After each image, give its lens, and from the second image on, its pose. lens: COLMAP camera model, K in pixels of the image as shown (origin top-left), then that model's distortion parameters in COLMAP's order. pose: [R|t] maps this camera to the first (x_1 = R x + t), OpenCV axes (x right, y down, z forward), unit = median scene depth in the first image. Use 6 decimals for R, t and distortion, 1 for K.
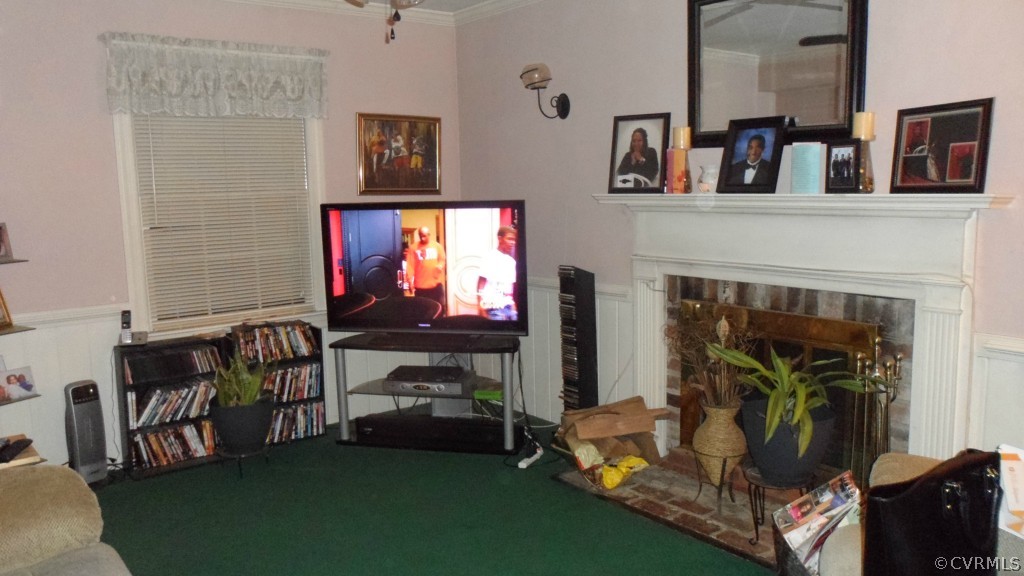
lens RADIAL K [[781.5, 0, 474.4], [0, 781.5, 290.3], [0, 0, 1]] dist [-0.039740, 0.036596]
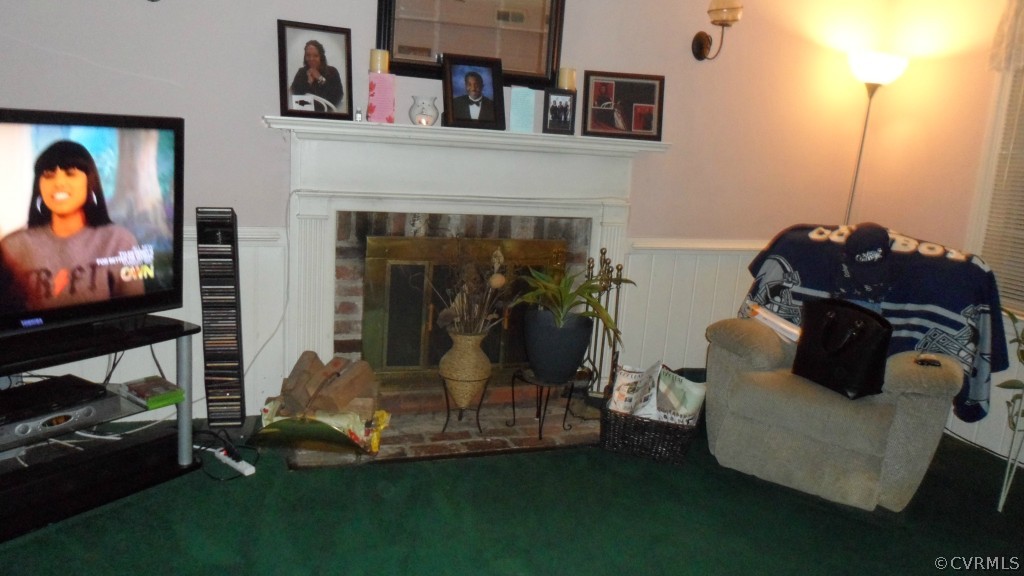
lens RADIAL K [[781.5, 0, 510.5], [0, 781.5, 290.8], [0, 0, 1]] dist [-0.039740, 0.036596]
pose [[0.312872, -0.150354, 0.937819, -0.642879], [0.056009, 0.988593, 0.139809, -0.051206], [-0.948142, 0.008784, 0.317725, 0.607306]]
